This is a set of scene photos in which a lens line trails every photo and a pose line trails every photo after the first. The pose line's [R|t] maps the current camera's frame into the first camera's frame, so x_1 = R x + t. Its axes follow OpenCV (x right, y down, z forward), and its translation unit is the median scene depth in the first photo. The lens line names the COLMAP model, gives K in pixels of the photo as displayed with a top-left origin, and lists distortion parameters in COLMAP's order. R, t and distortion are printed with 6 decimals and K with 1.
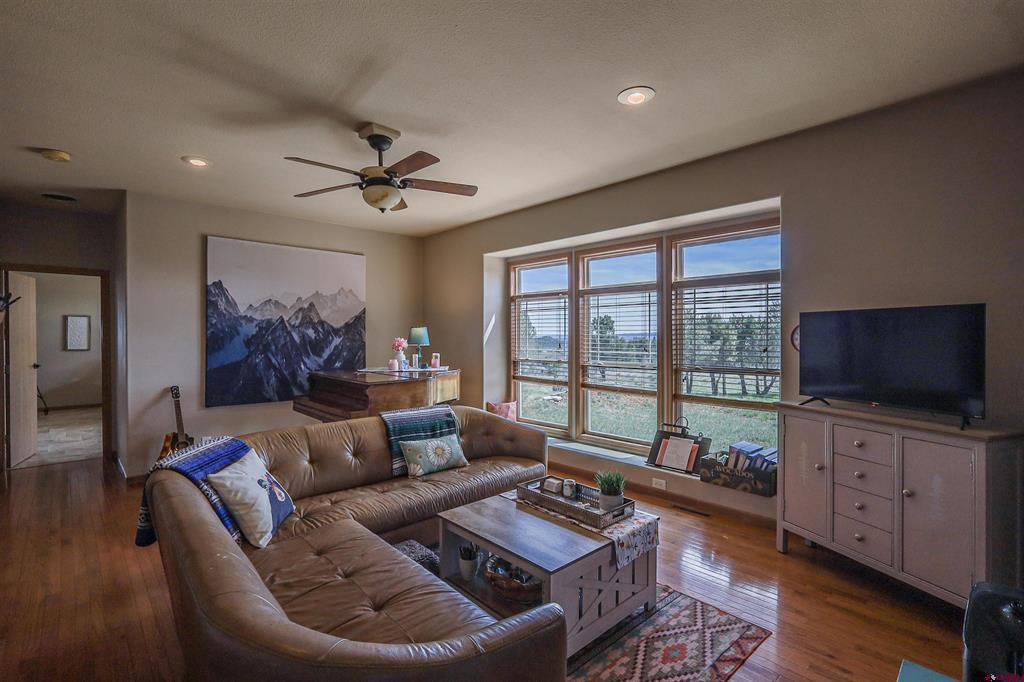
lens RADIAL K [[470.7, 0, 513.0], [0, 470.7, 340.8], [0, 0, 1]] dist [-0.005165, 0.001506]
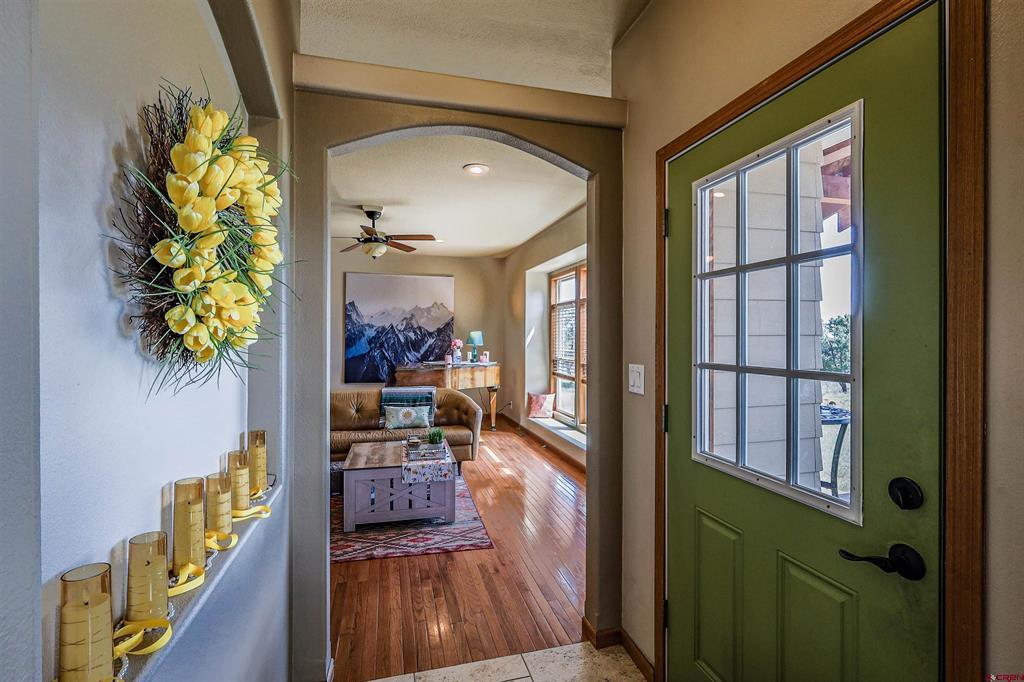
lens RADIAL K [[470.7, 0, 505.1], [0, 470.7, 335.6], [0, 0, 1]] dist [-0.005165, 0.001506]
pose [[0.874540, 0.005322, -0.484924, 0.502967], [-0.012818, 0.999844, -0.012143, -0.002239], [0.484784, 0.016835, 0.874472, -0.095740]]
